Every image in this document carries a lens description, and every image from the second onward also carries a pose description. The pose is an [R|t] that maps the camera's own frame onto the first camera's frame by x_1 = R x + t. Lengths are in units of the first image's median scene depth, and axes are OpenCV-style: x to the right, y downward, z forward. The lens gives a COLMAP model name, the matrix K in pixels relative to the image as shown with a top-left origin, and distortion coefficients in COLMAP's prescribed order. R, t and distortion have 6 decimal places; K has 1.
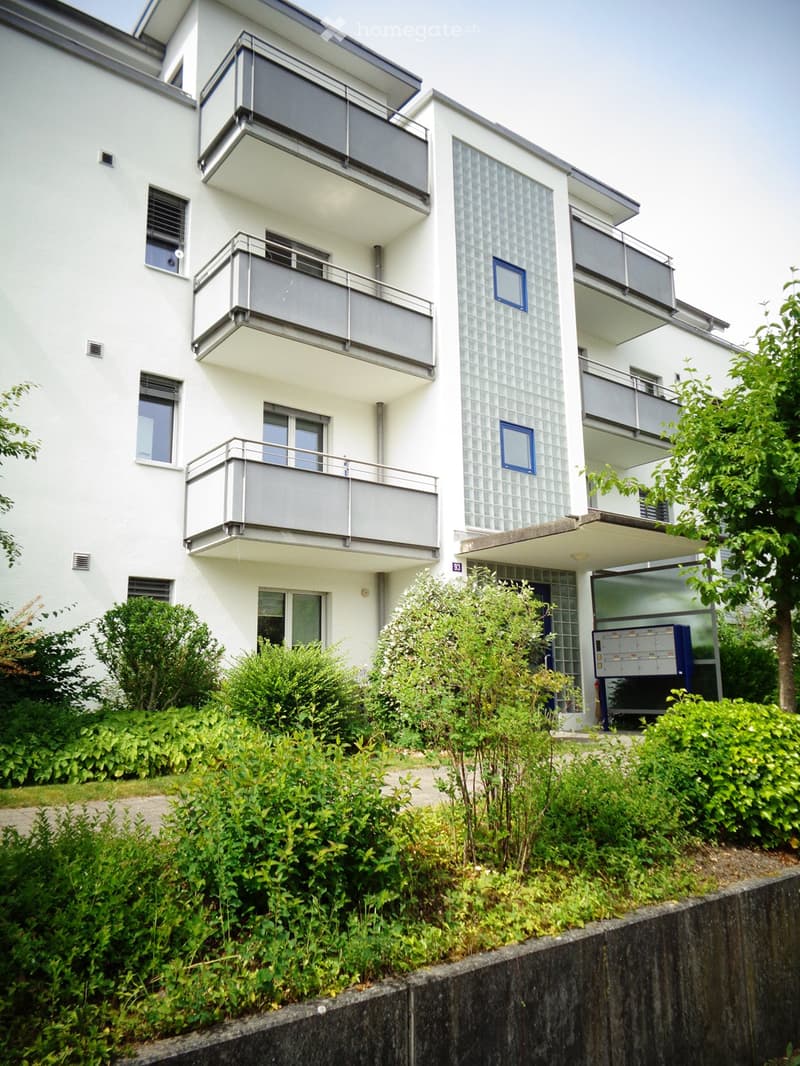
lens RADIAL K [[806.4, 0, 400.0], [0, 806.4, 533.0], [0, 0, 1]] dist [-0.010766, -0.007246]
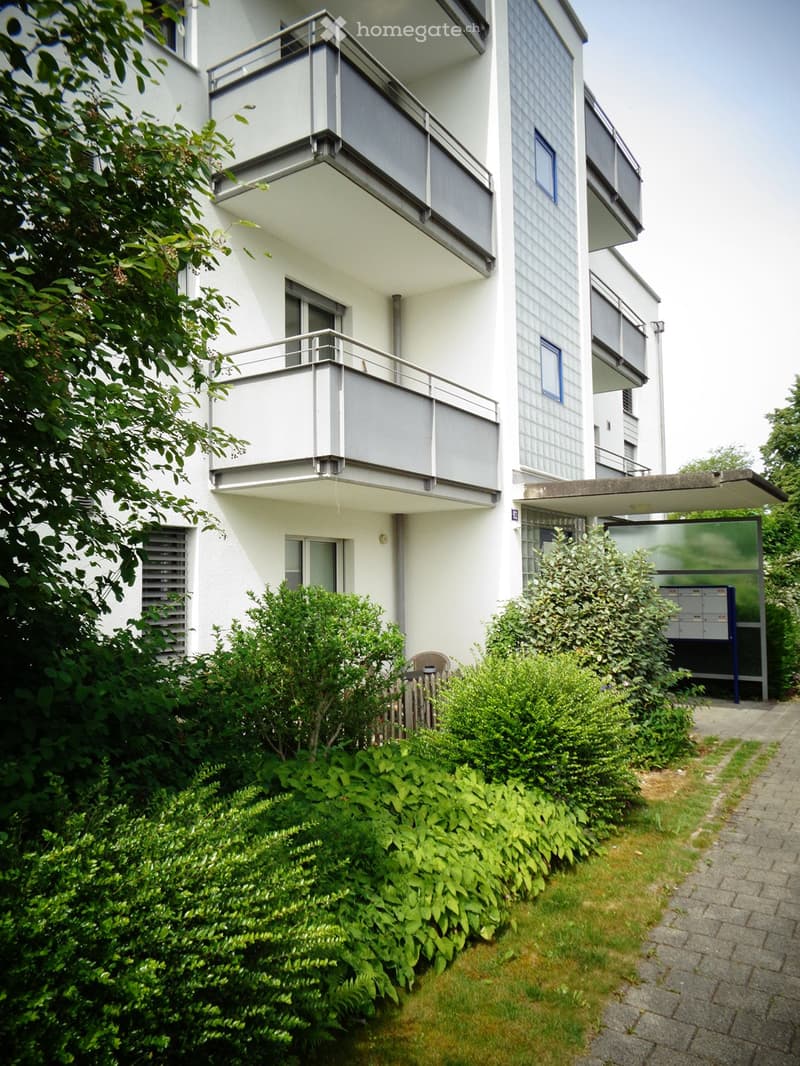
lens RADIAL K [[806.4, 0, 400.0], [0, 806.4, 533.0], [0, 0, 1]] dist [-0.010766, -0.007246]
pose [[0.939570, 0.025182, 0.341429, -0.319683], [-0.069303, 0.990634, 0.117649, -0.028199], [-0.335268, -0.134201, 0.932516, 0.271375]]
